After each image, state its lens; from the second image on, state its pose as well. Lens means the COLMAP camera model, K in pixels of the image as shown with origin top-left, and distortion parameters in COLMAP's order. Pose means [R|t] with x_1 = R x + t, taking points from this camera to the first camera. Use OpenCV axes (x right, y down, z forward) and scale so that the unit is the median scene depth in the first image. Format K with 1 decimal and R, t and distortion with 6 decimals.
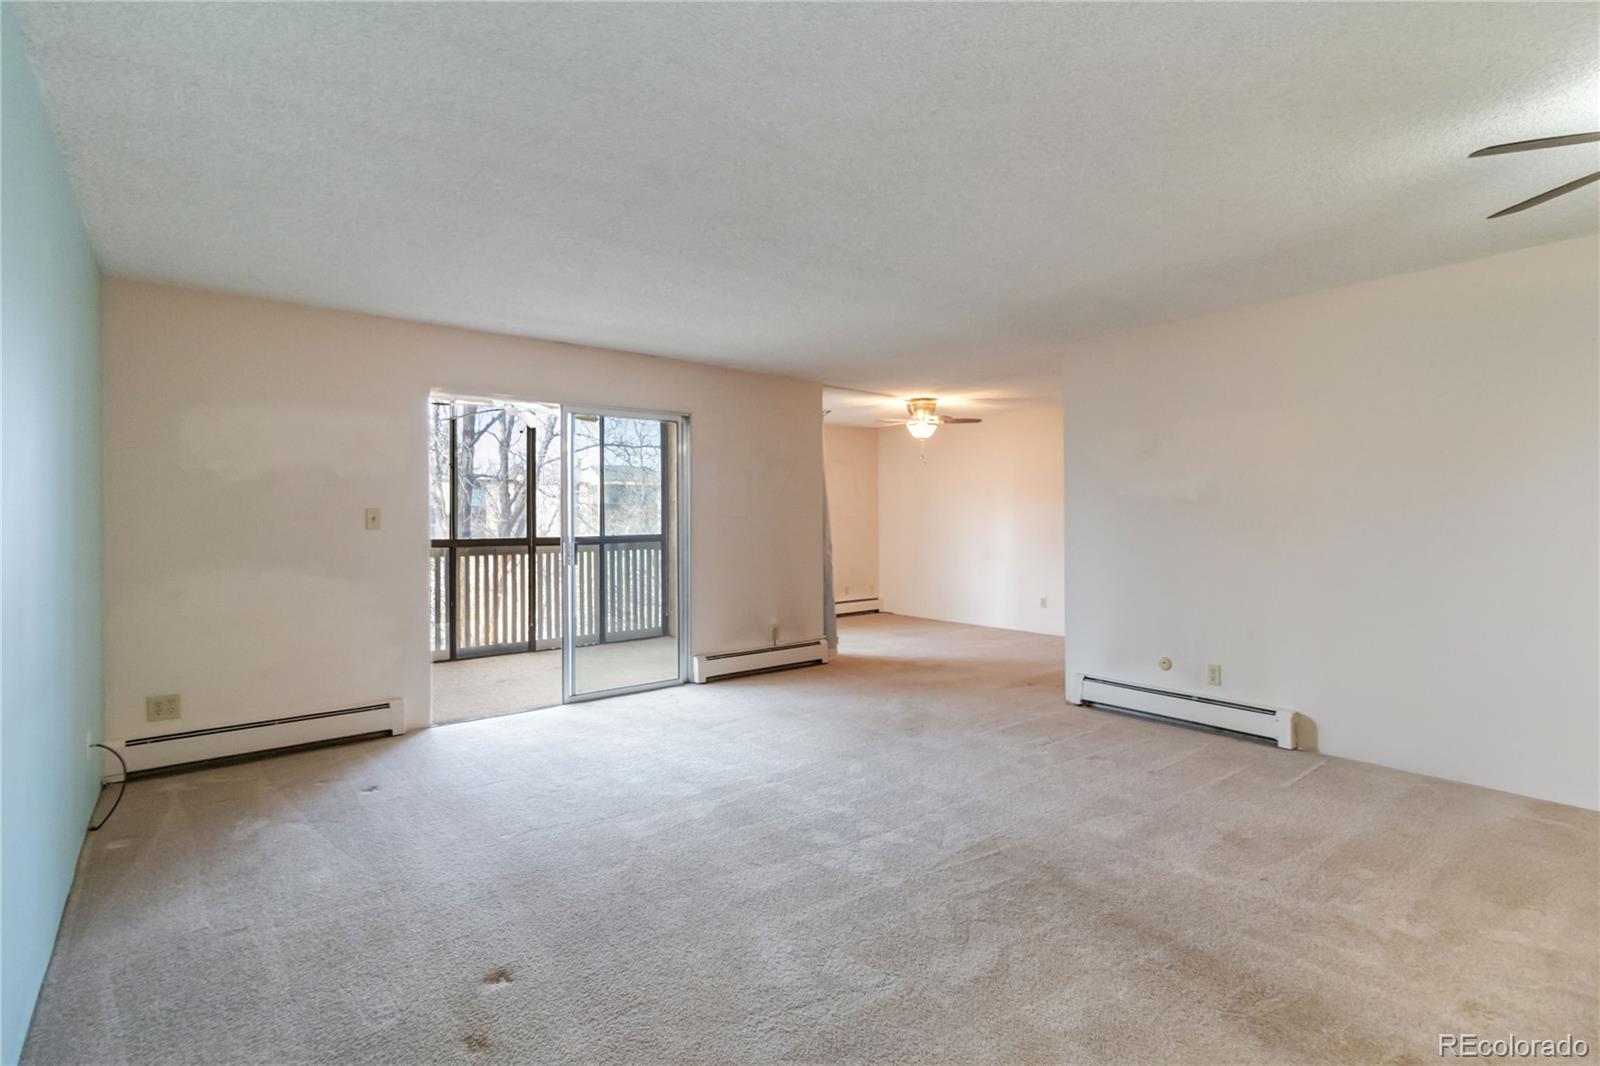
lens RADIAL K [[758.4, 0, 795.1], [0, 758.4, 517.0], [0, 0, 1]] dist [-0.001106, 0.001713]
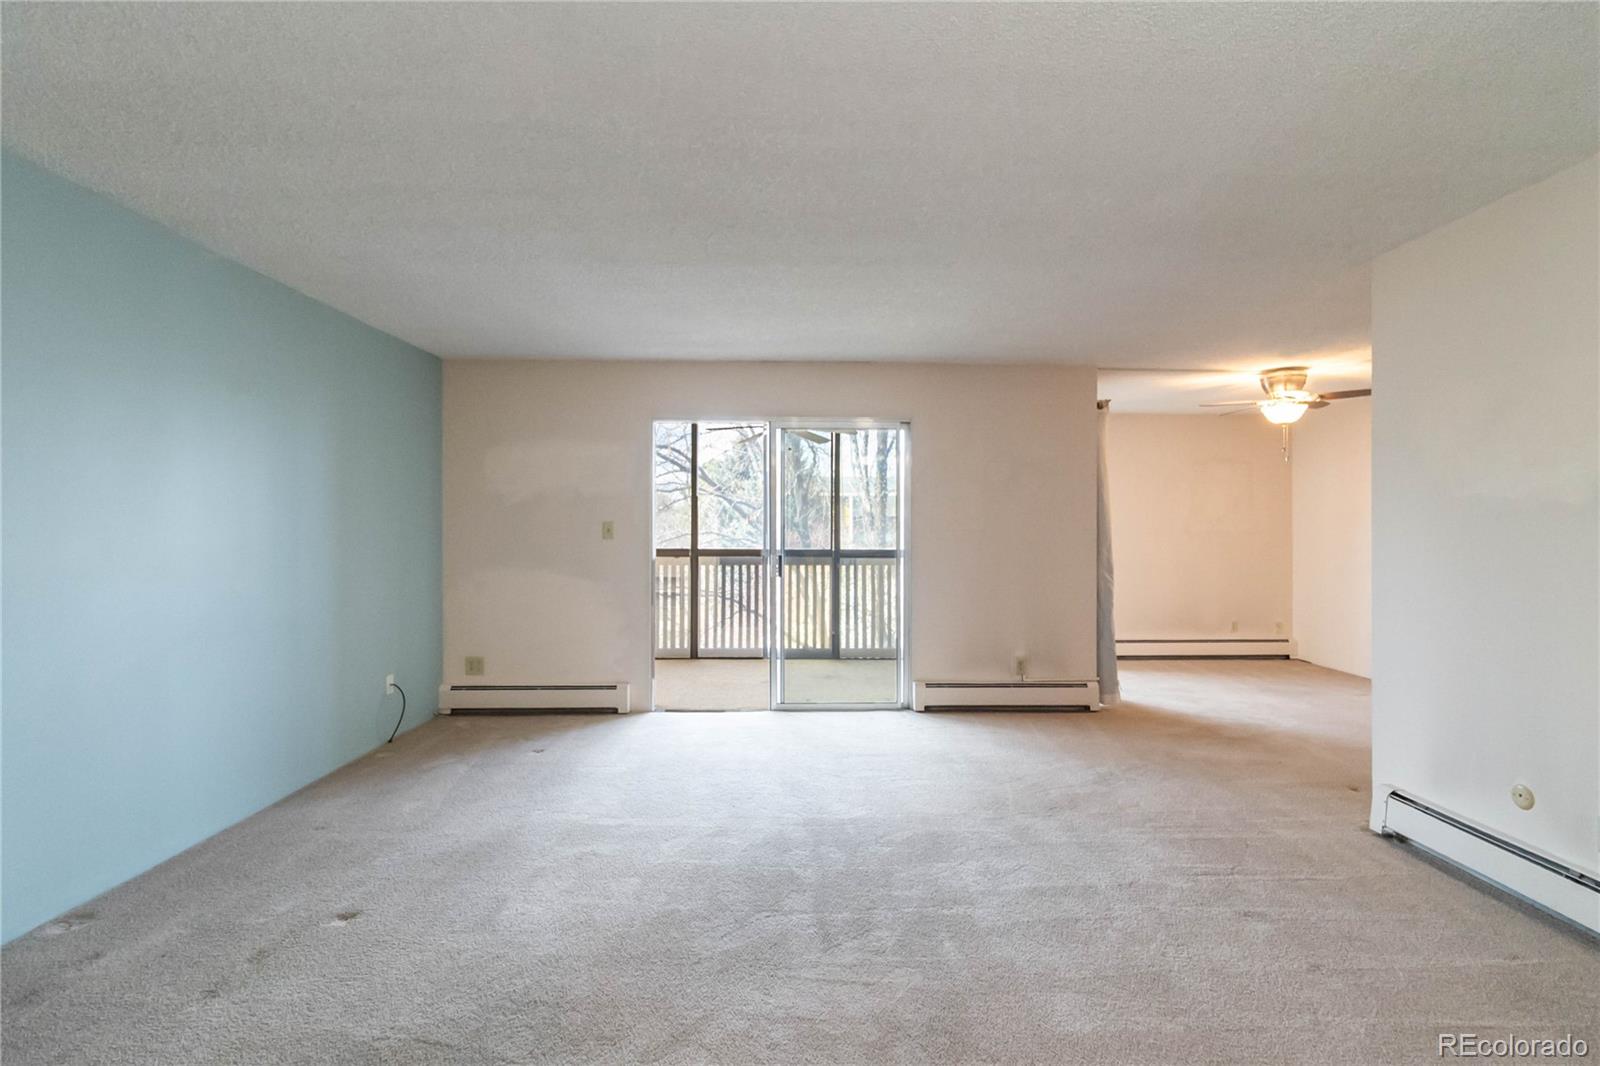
lens RADIAL K [[758.4, 0, 792.7], [0, 758.4, 548.7], [0, 0, 1]] dist [-0.001106, 0.001713]
pose [[0.788278, 0.020134, -0.614989, 0.317141], [-0.005019, 0.999642, 0.026294, -0.001847], [0.615299, -0.017640, 0.788097, 0.181178]]
